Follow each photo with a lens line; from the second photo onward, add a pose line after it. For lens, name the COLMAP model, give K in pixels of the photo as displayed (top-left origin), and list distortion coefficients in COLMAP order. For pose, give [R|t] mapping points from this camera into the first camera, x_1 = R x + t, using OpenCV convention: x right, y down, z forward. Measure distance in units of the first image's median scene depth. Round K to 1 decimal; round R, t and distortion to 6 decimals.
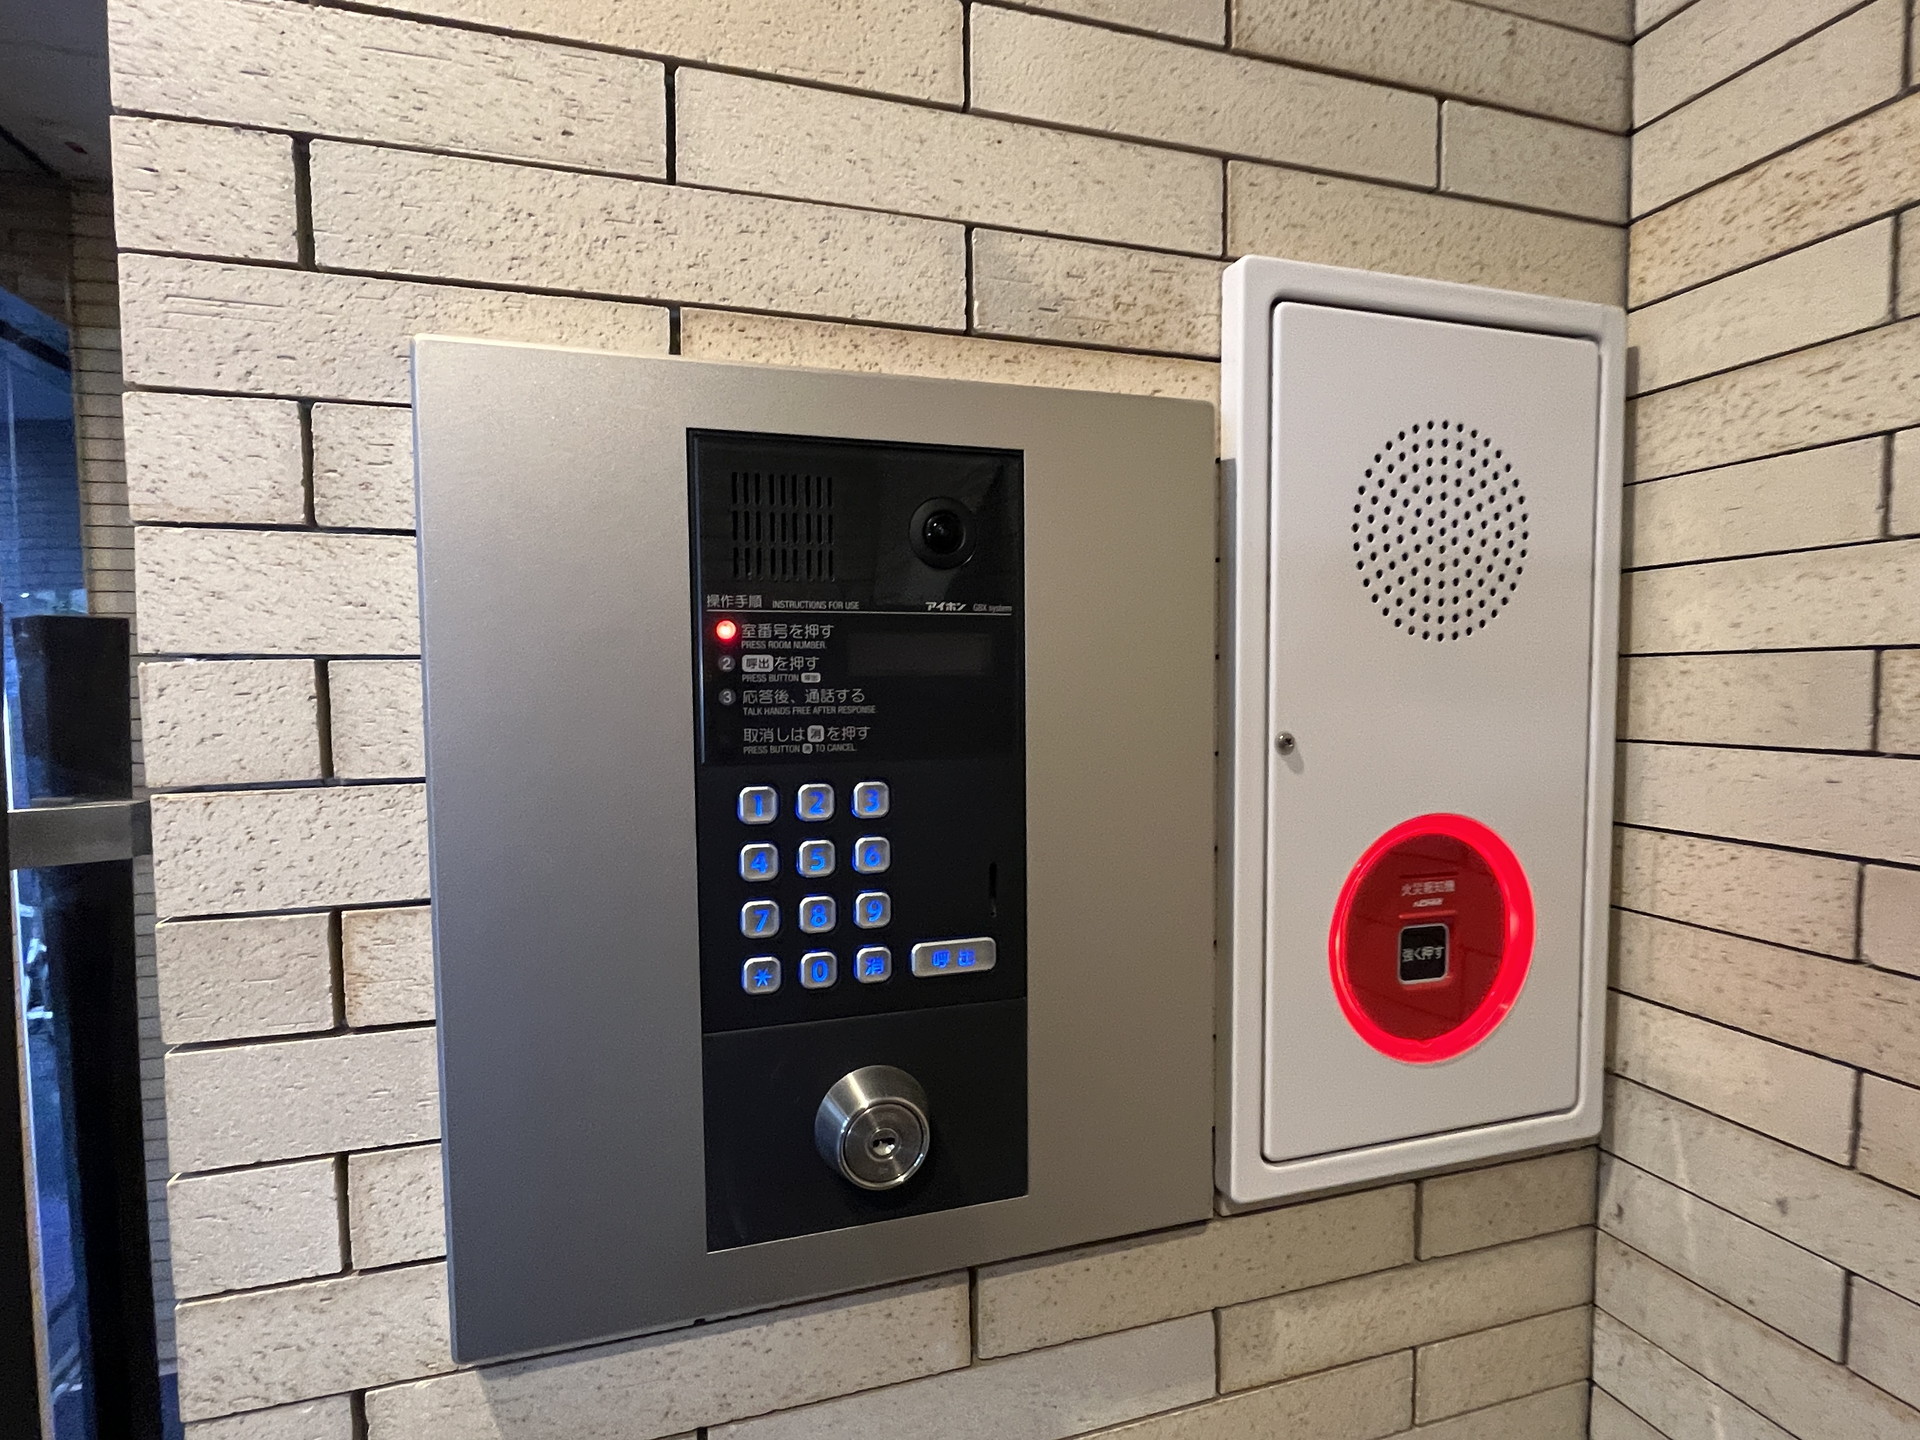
lens RADIAL K [[1013.4, 0, 956.3], [0, 1013.4, 730.1], [0, 0, 1]] dist [-0.004052, 0.000587]
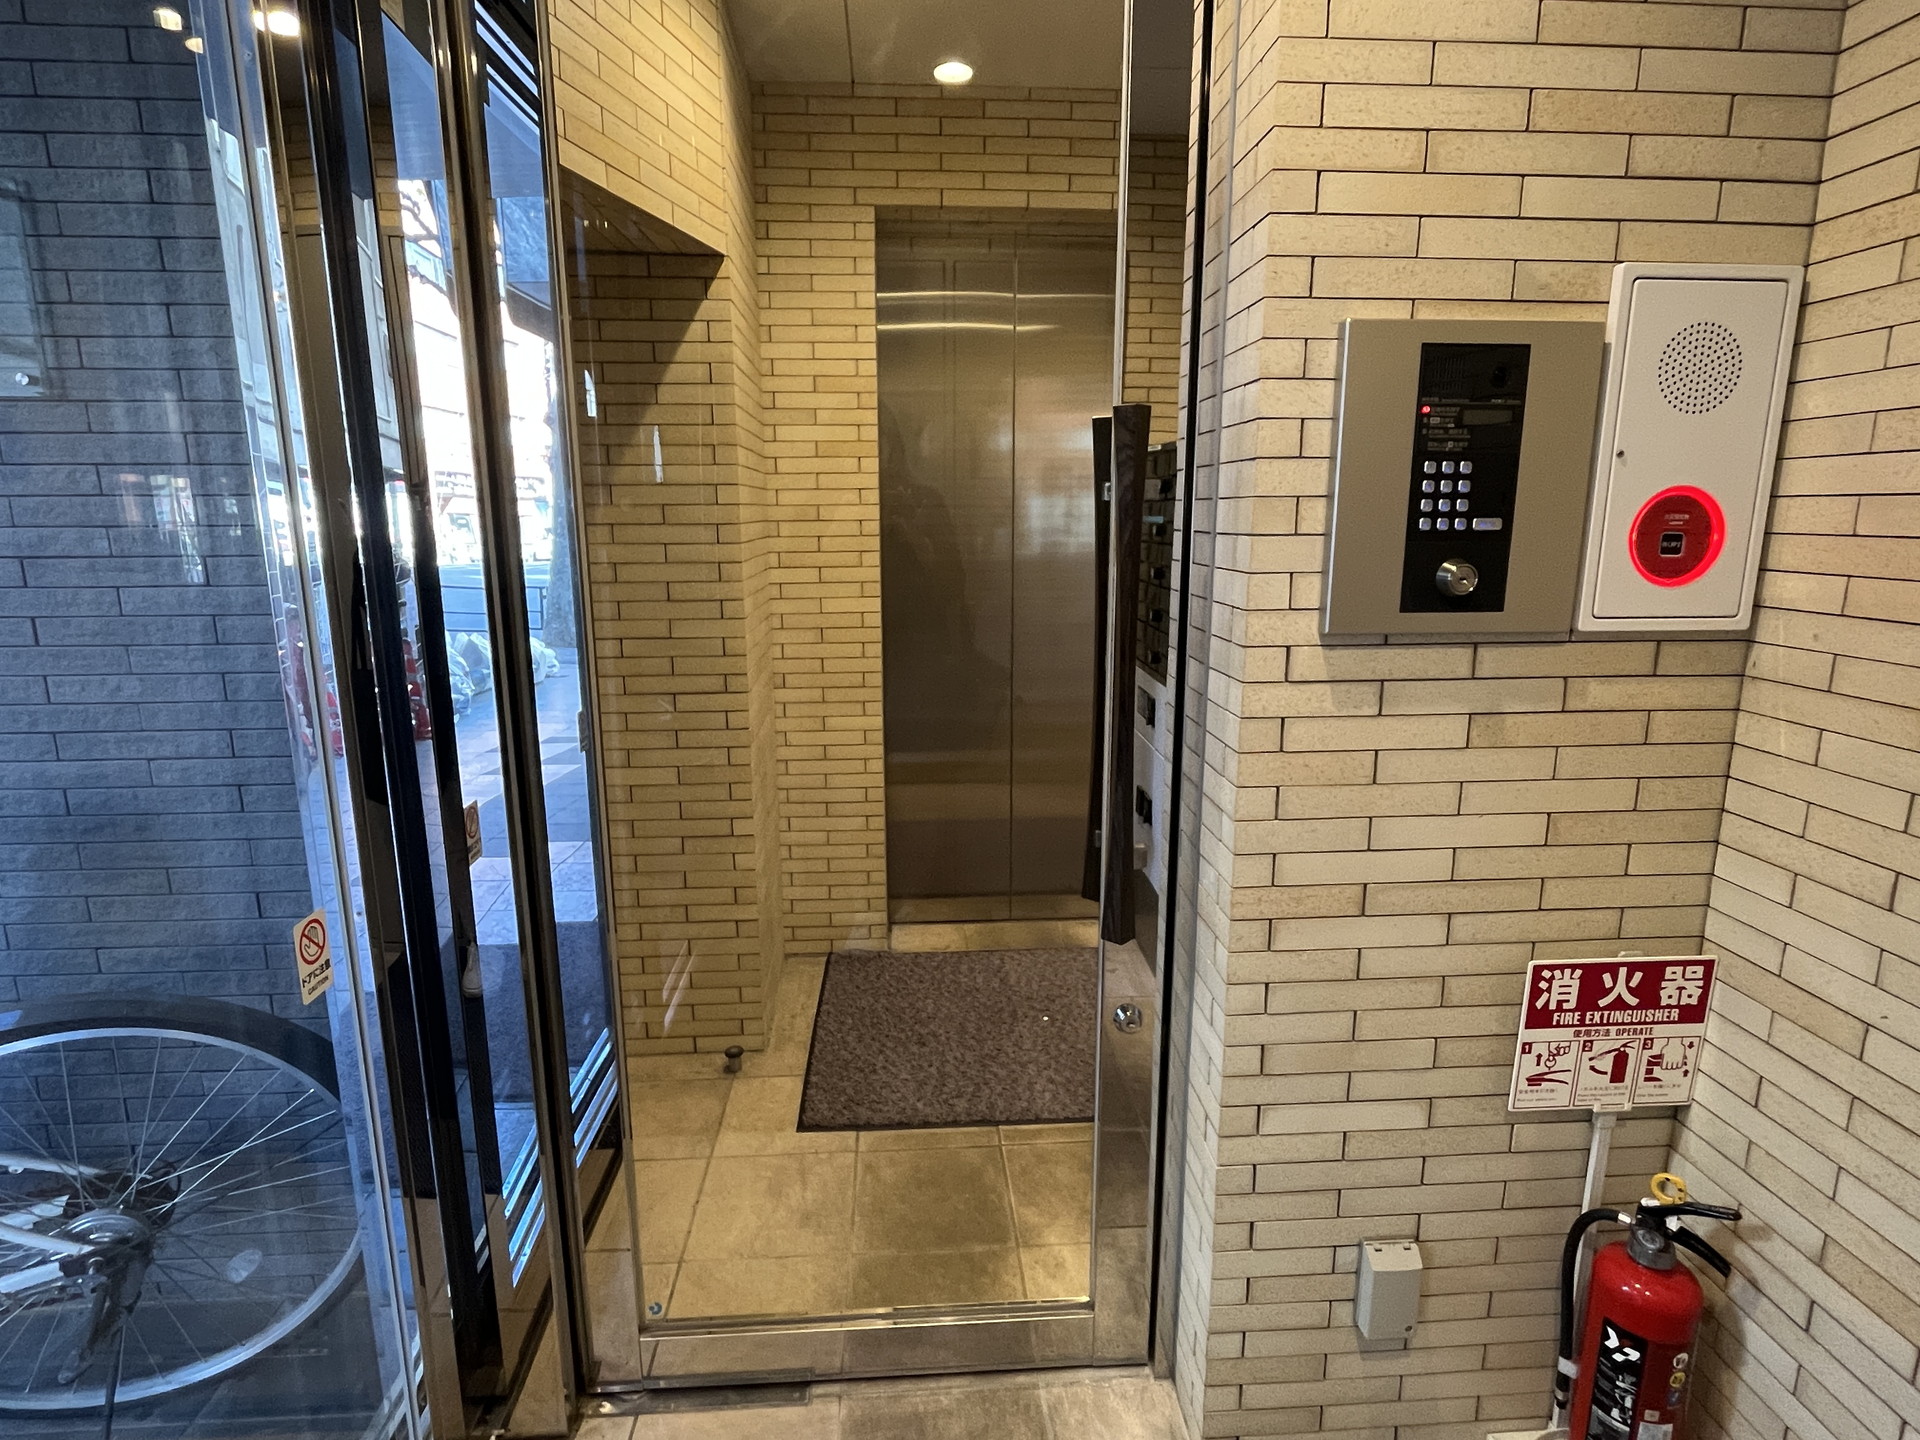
lens RADIAL K [[1013.4, 0, 966.8], [0, 1013.4, 719.9], [0, 0, 1]] dist [-0.004052, 0.000587]
pose [[0.971753, 0.052792, -0.230018, -0.671544], [-0.018272, 0.988564, 0.149693, 0.327335], [0.235290, -0.141261, 0.961605, -1.989170]]
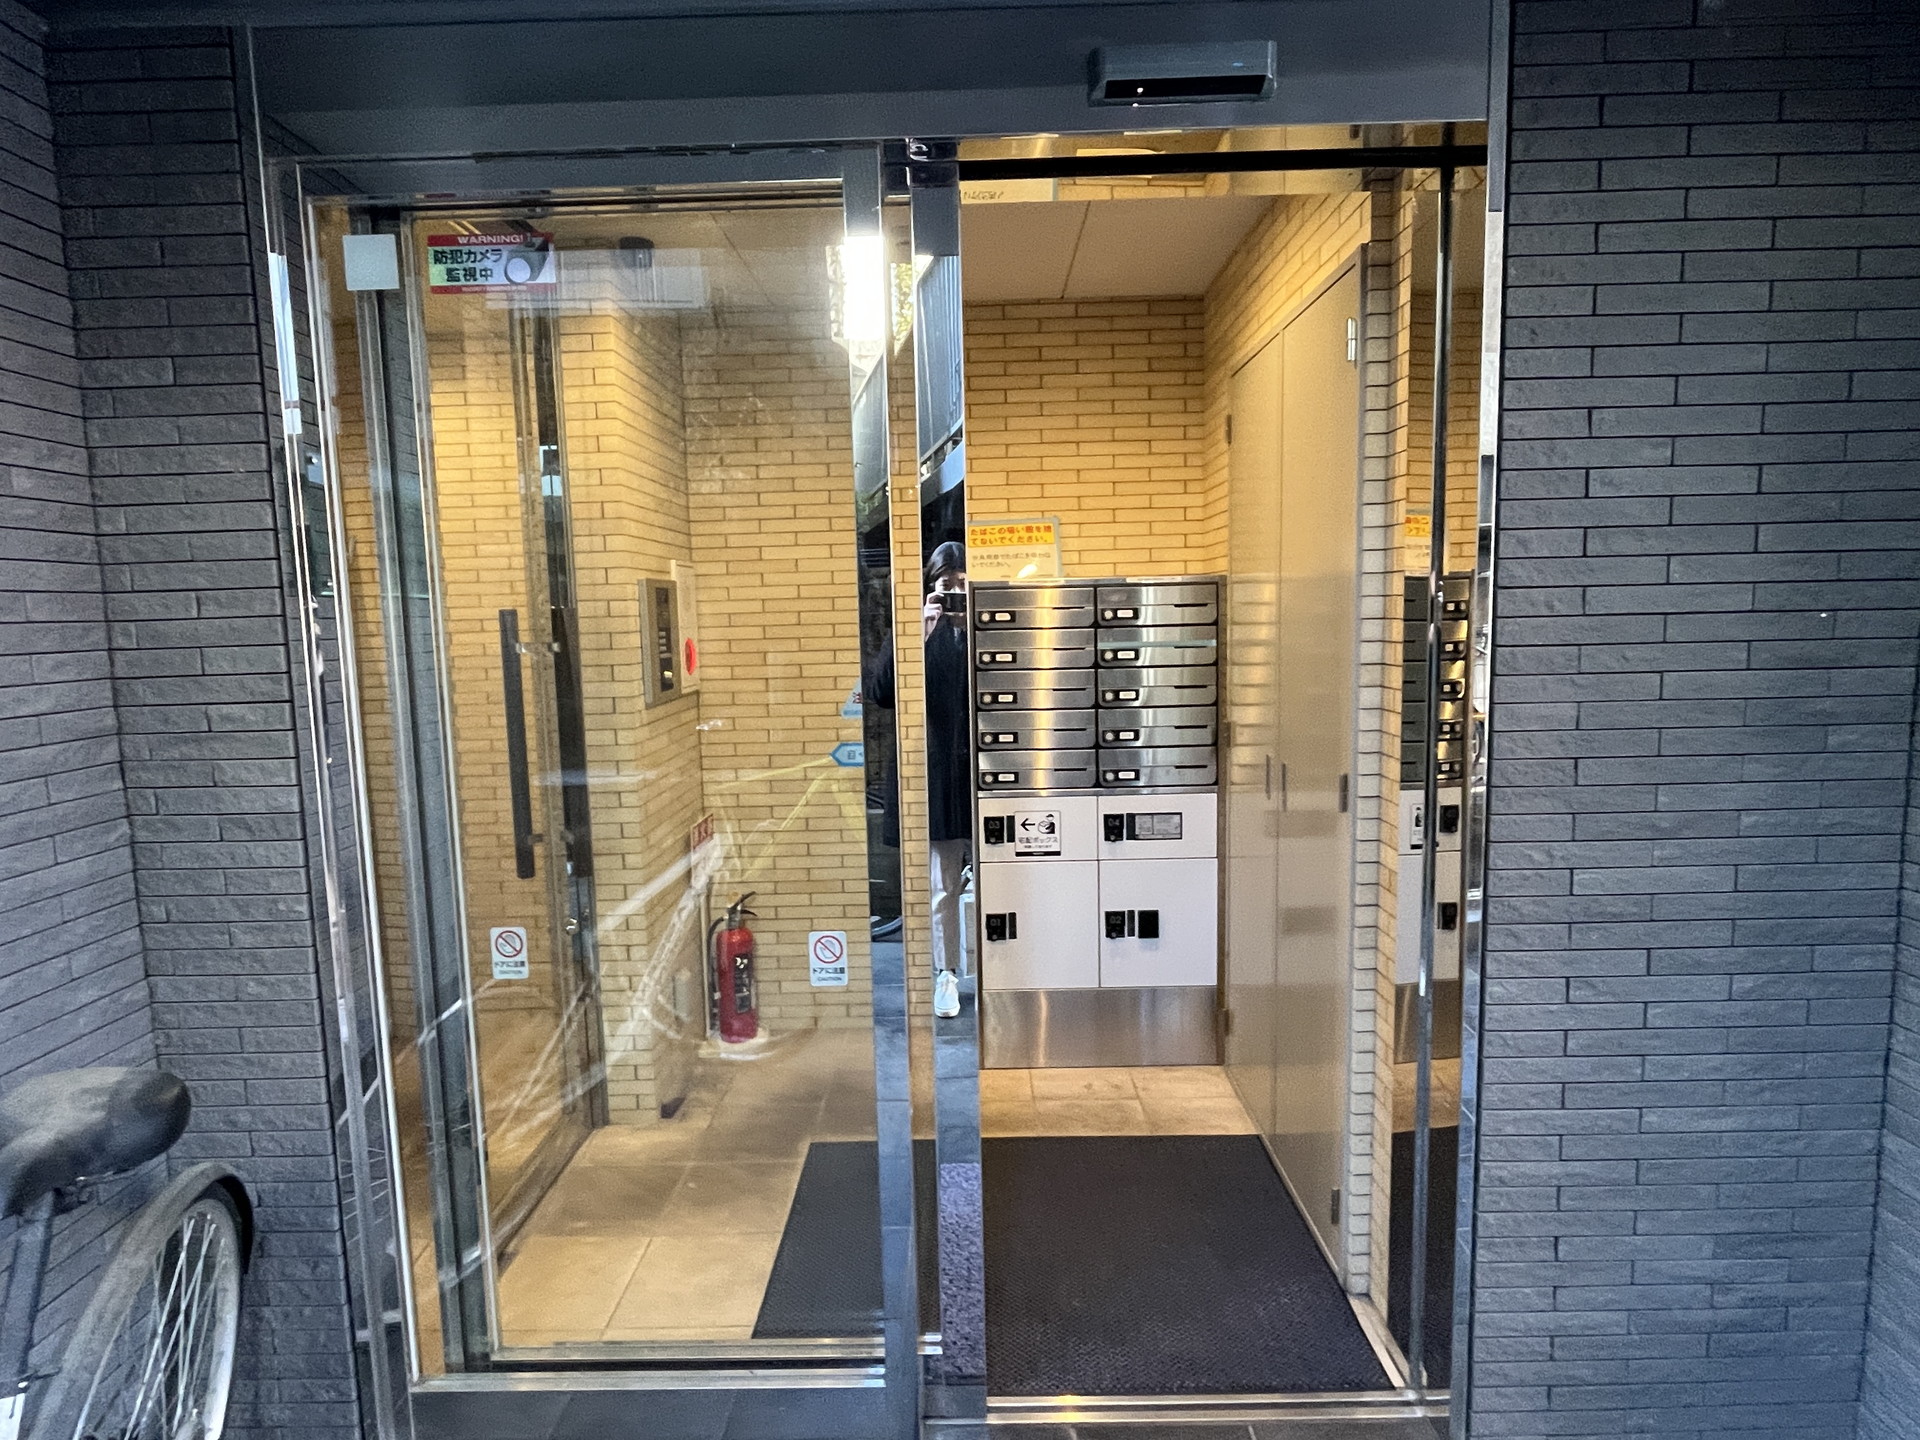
lens RADIAL K [[1013.4, 0, 960.5], [0, 1013.4, 717.2], [0, 0, 1]] dist [-0.004052, 0.000587]
pose [[0.313305, -0.104912, 0.943840, -5.701052], [0.074626, 0.993525, 0.085663, 0.170771], [-0.946716, 0.043596, 0.319106, -3.025306]]
